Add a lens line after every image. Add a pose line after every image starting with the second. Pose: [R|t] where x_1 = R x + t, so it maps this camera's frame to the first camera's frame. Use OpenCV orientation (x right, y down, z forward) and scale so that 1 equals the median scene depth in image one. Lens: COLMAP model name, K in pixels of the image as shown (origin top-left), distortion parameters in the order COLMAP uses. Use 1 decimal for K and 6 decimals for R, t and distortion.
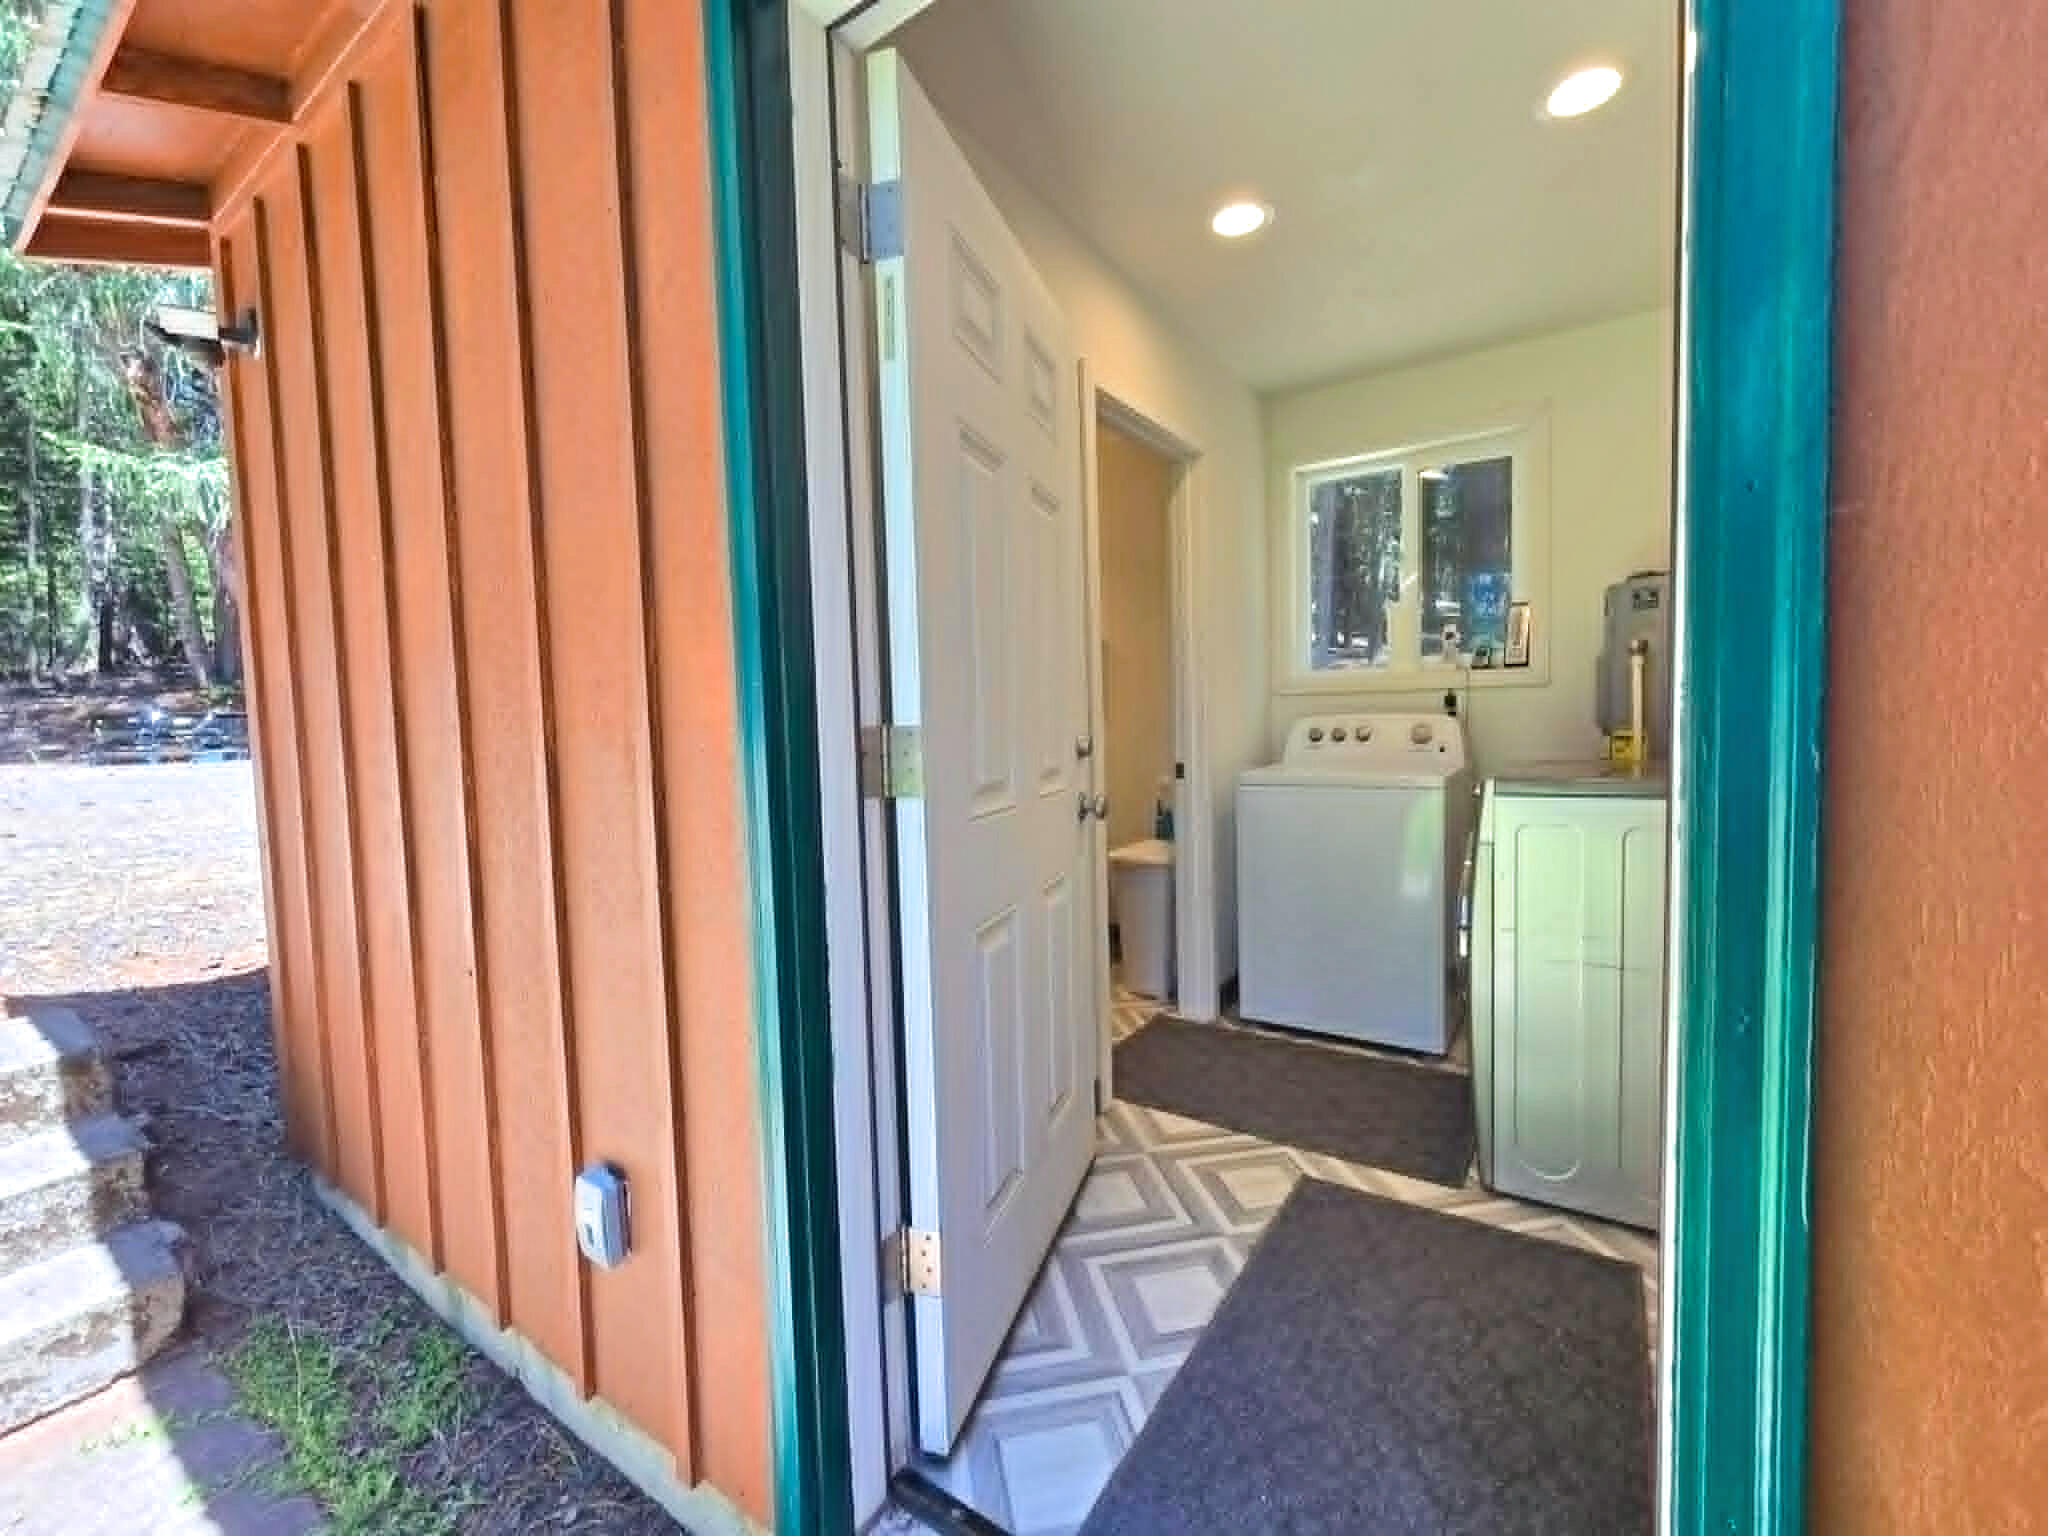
lens RADIAL K [[829.9, 0, 1033.0], [0, 829.9, 771.4], [0, 0, 1]] dist [-0.002717, -0.000159]
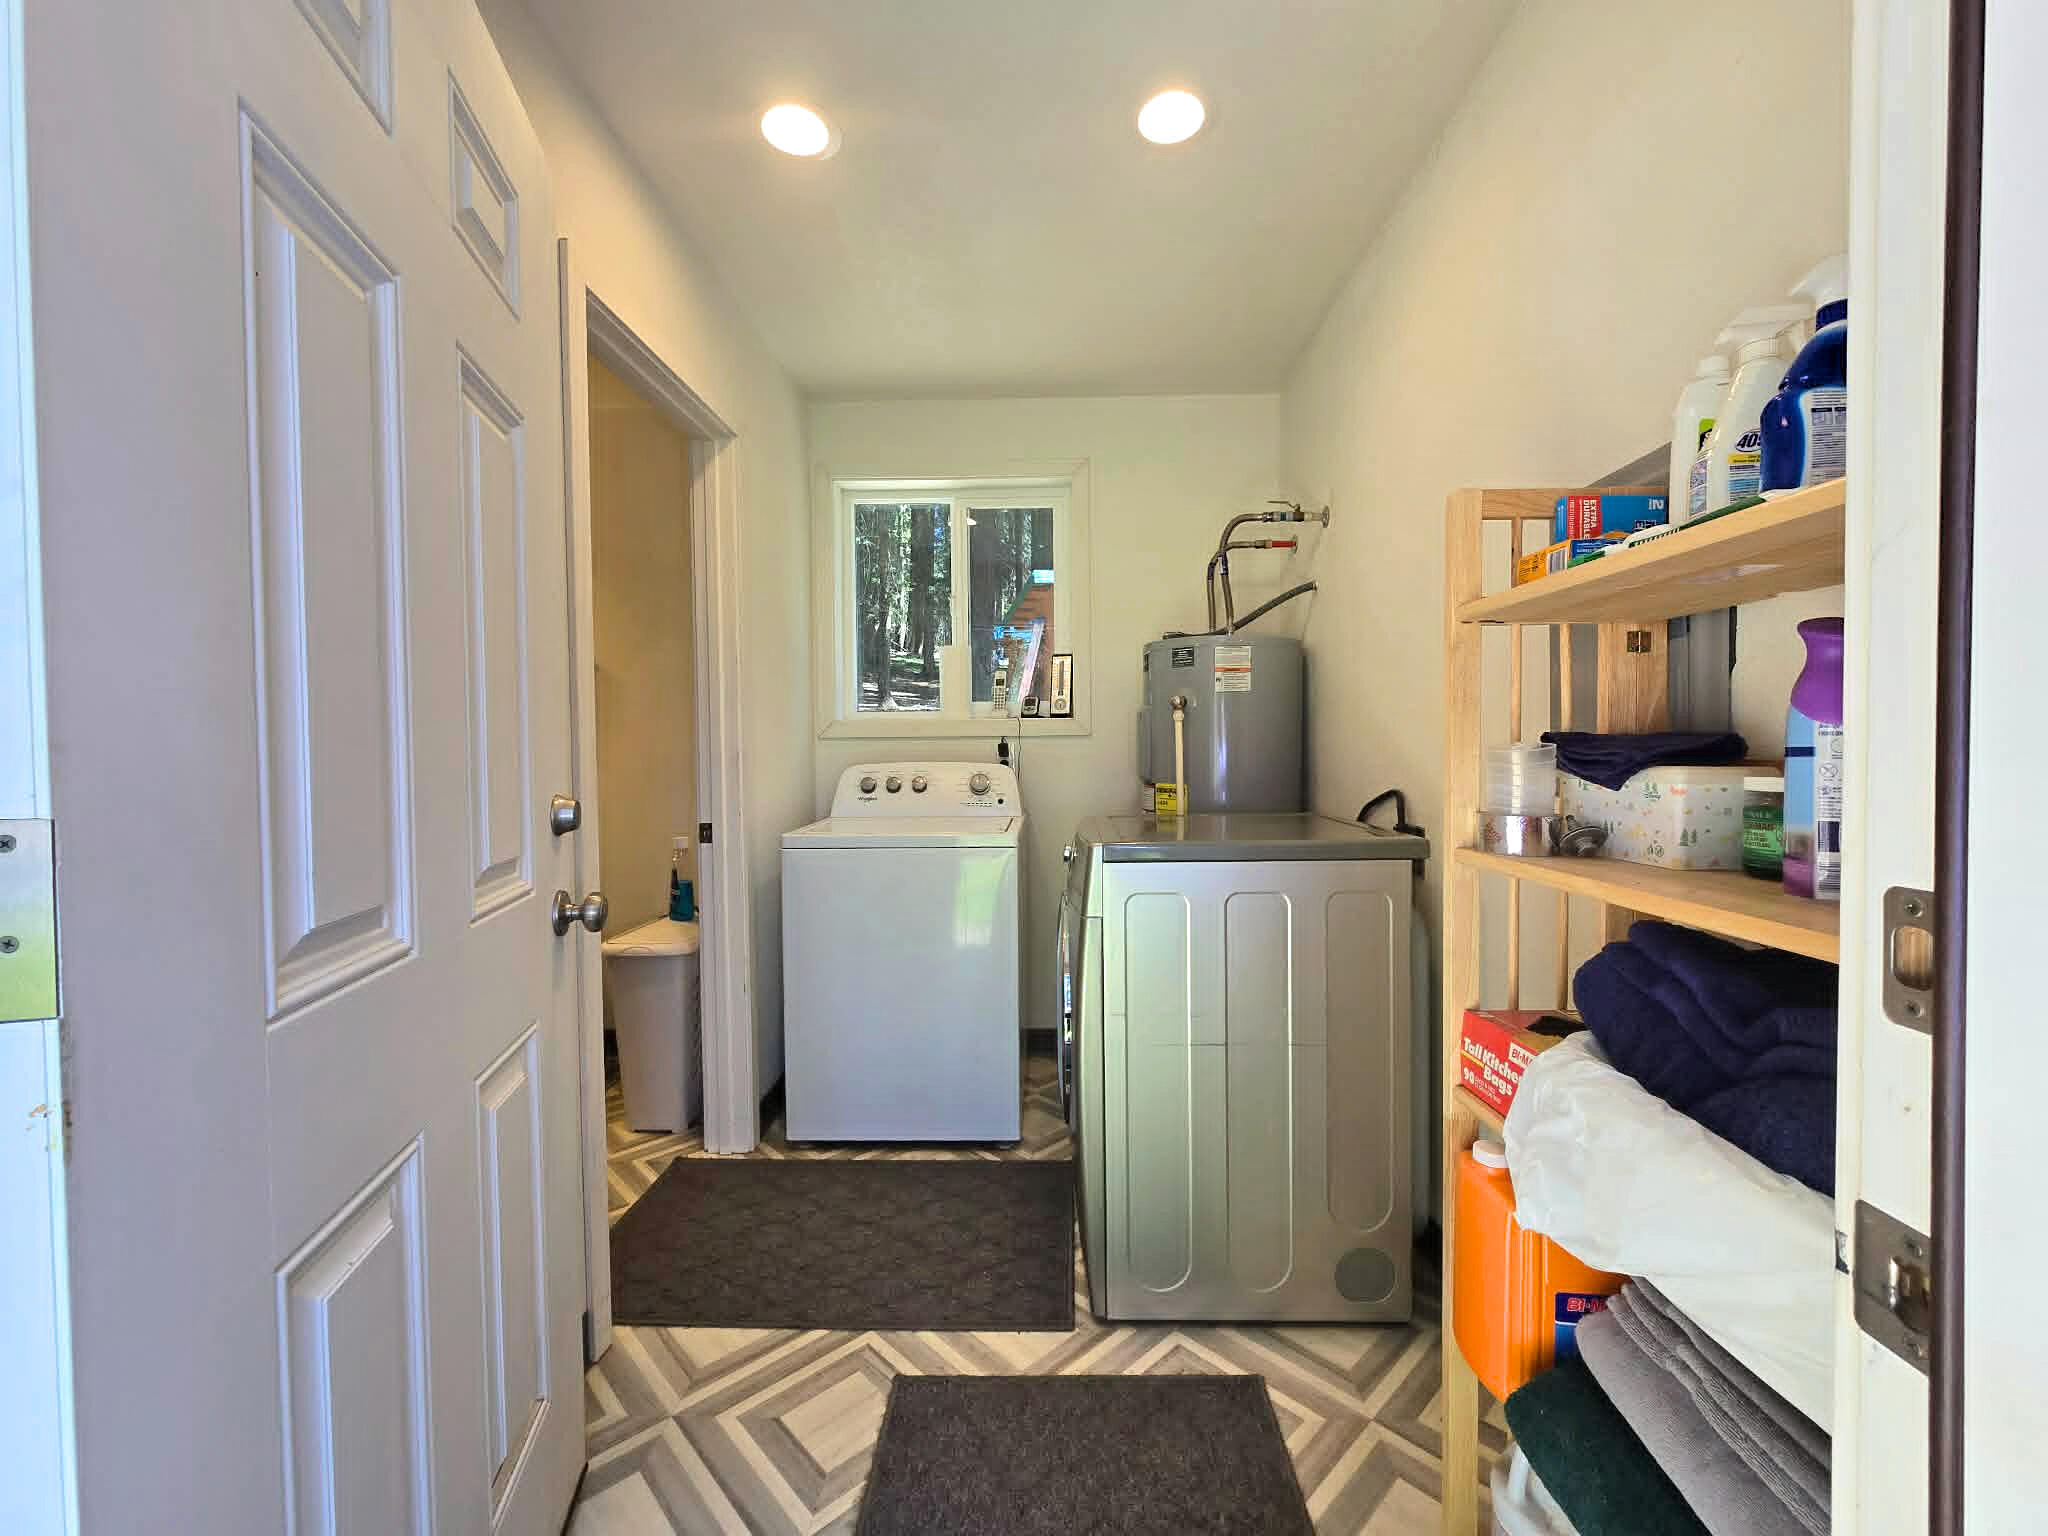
lens RADIAL K [[829.9, 0, 1033.0], [0, 829.9, 771.4], [0, 0, 1]] dist [-0.002717, -0.000159]
pose [[0.838431, 0.006112, 0.544974, 0.012871], [0.020315, 0.998892, -0.042458, -0.022880], [-0.544630, 0.046669, 0.837377, 0.220734]]
